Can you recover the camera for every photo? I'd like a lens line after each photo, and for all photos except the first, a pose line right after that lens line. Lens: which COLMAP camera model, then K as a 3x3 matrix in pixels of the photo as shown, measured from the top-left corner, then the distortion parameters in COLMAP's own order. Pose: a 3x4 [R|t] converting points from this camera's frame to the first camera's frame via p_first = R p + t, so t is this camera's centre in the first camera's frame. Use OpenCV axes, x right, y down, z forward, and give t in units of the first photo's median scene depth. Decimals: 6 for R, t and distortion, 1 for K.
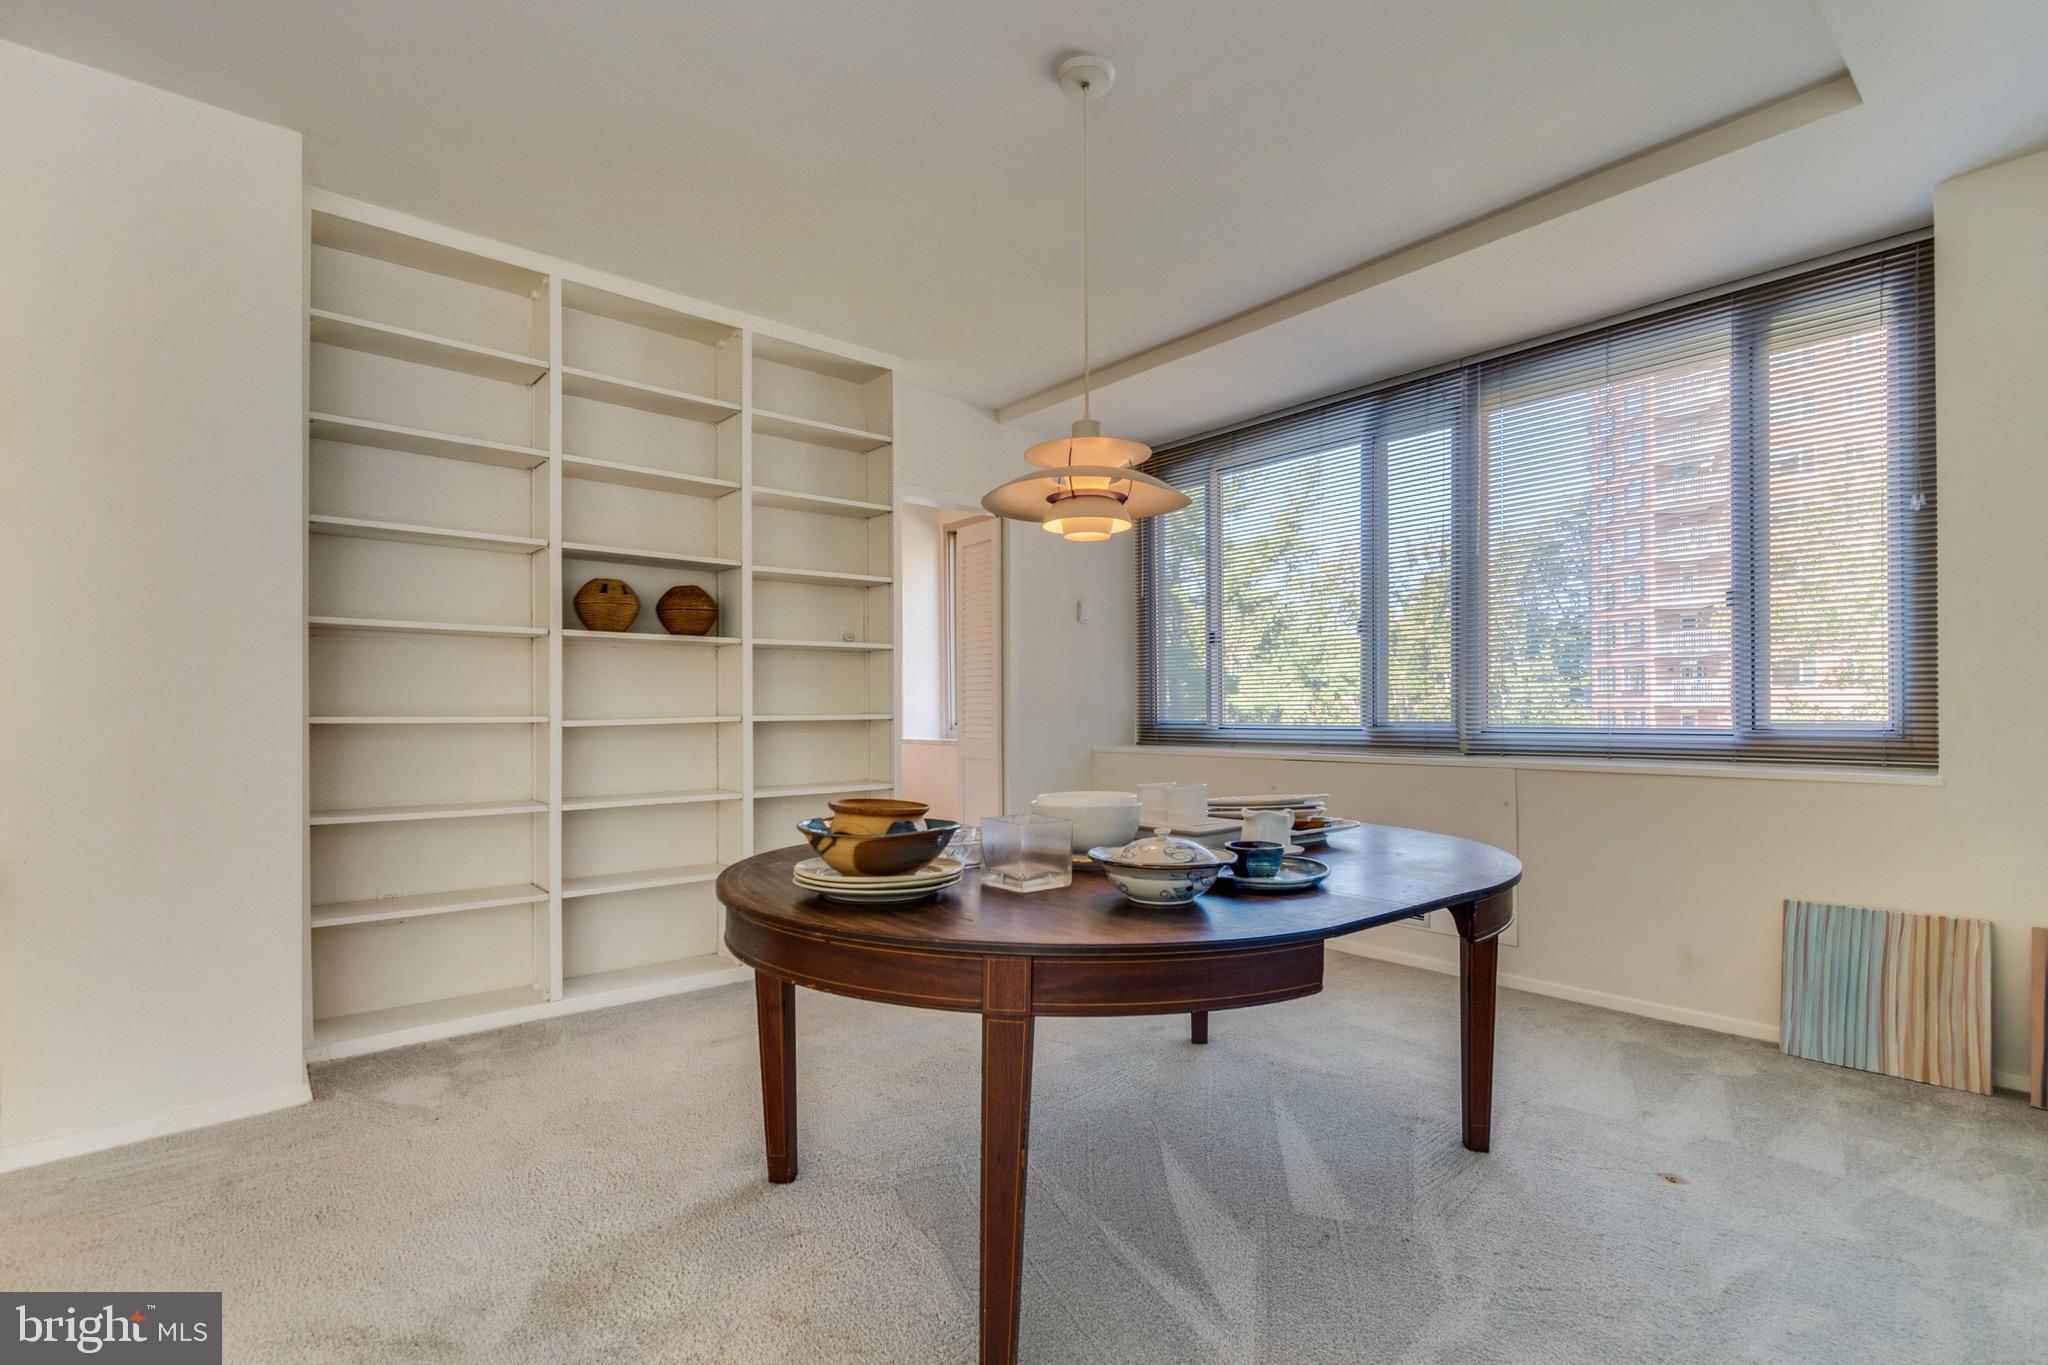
lens RADIAL K [[928.3, 0, 1003.8], [0, 928.3, 713.5], [0, 0, 1]] dist [0.004234, -0.003057]
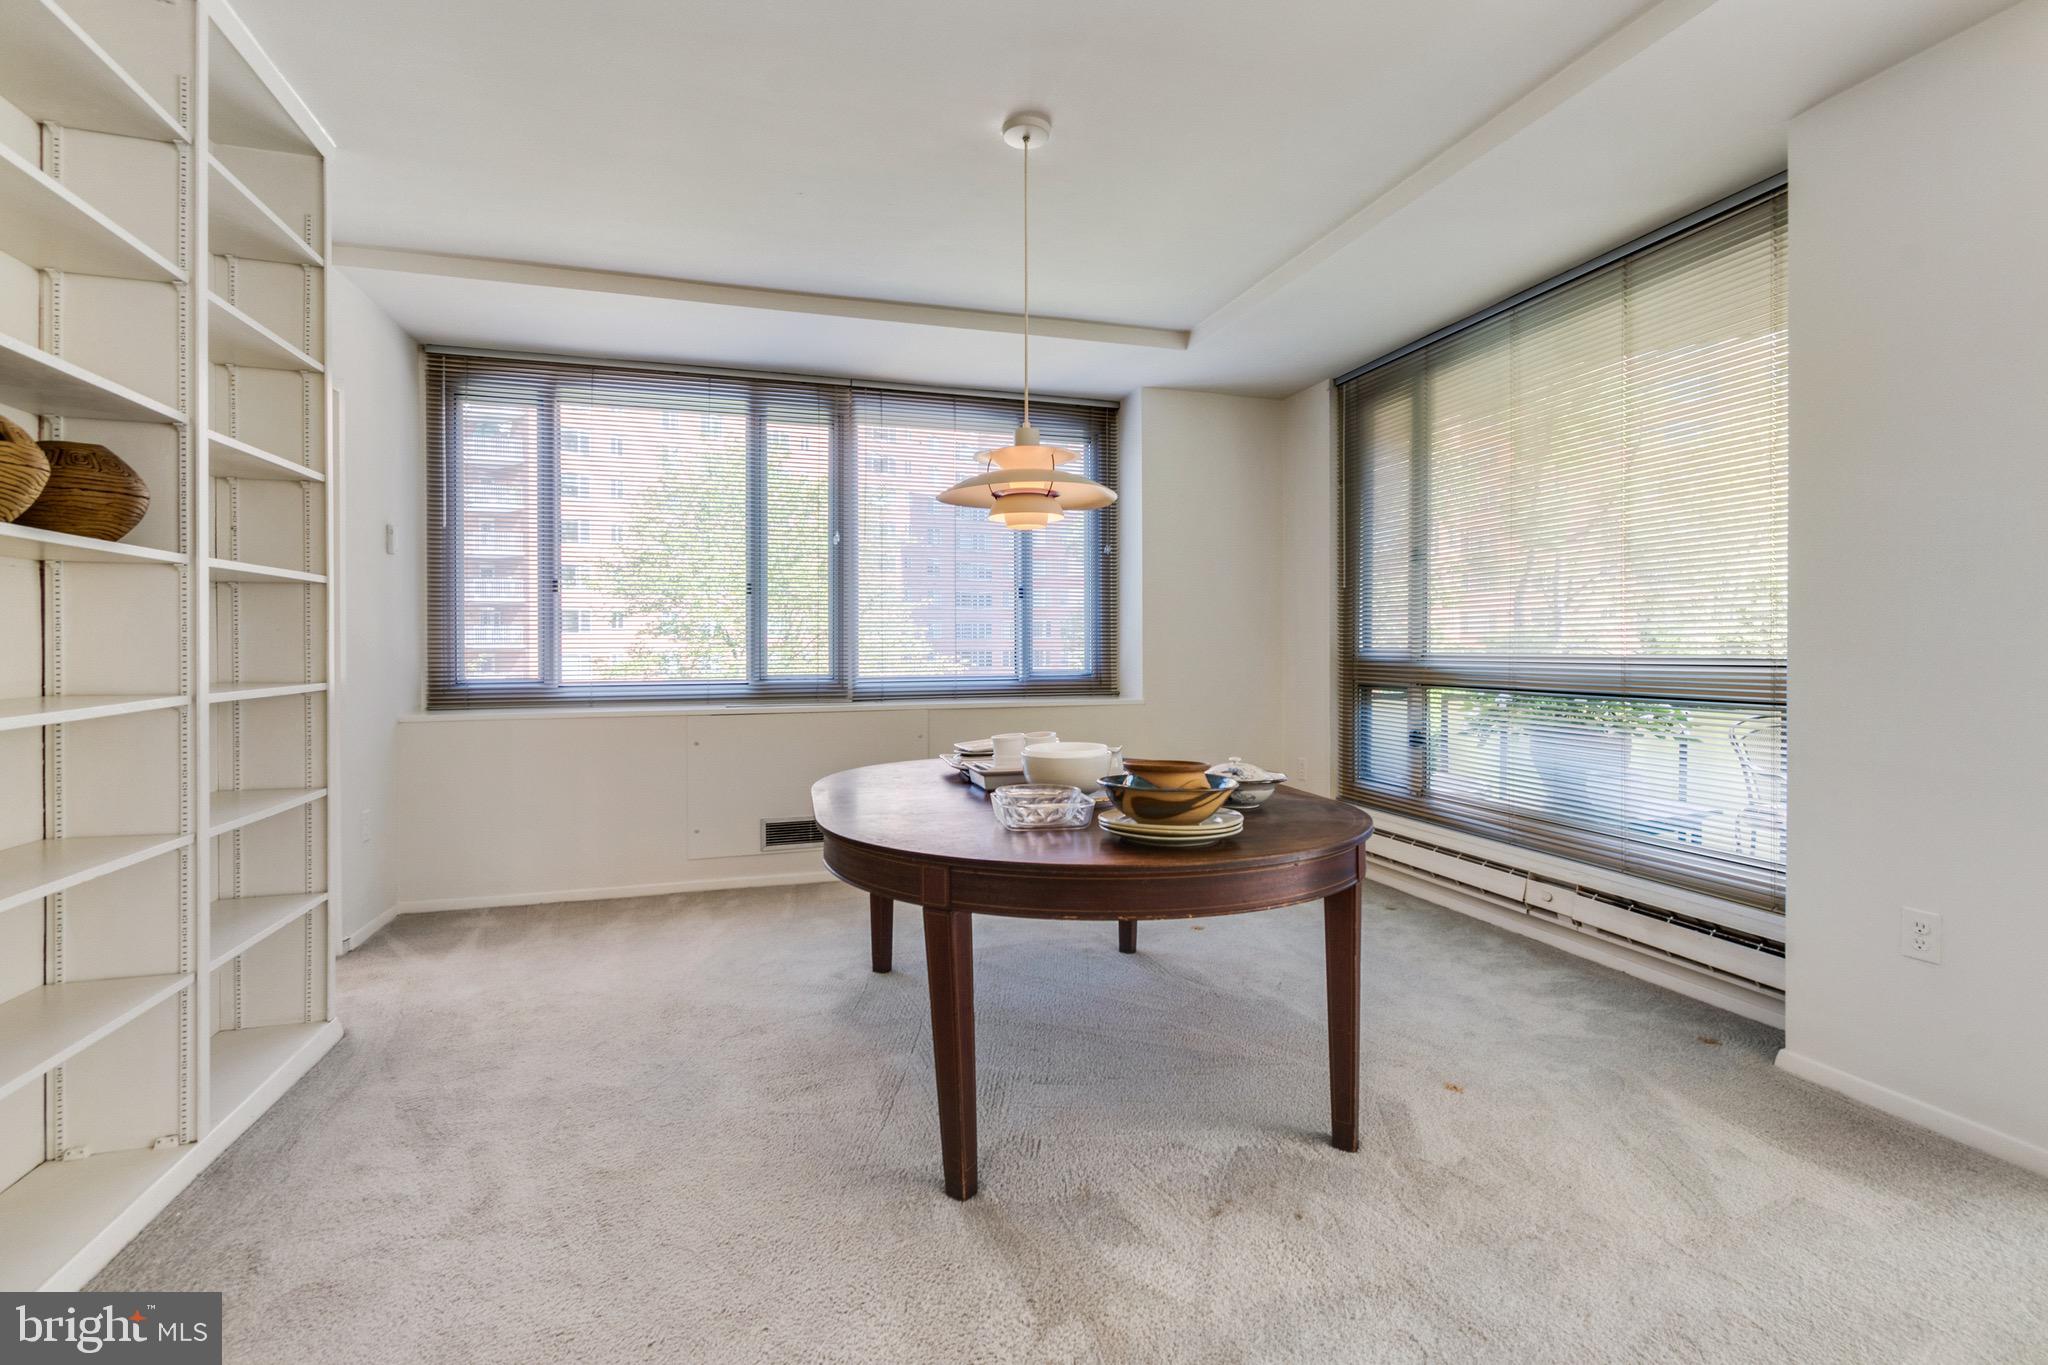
lens RADIAL K [[928.3, 0, 1015.7], [0, 928.3, 670.5], [0, 0, 1]] dist [0.004234, -0.003057]
pose [[0.382762, -0.021957, 0.923586, -0.632934], [0.006662, 0.999757, 0.021008, -0.024020], [-0.923823, -0.001888, 0.382815, 0.372557]]
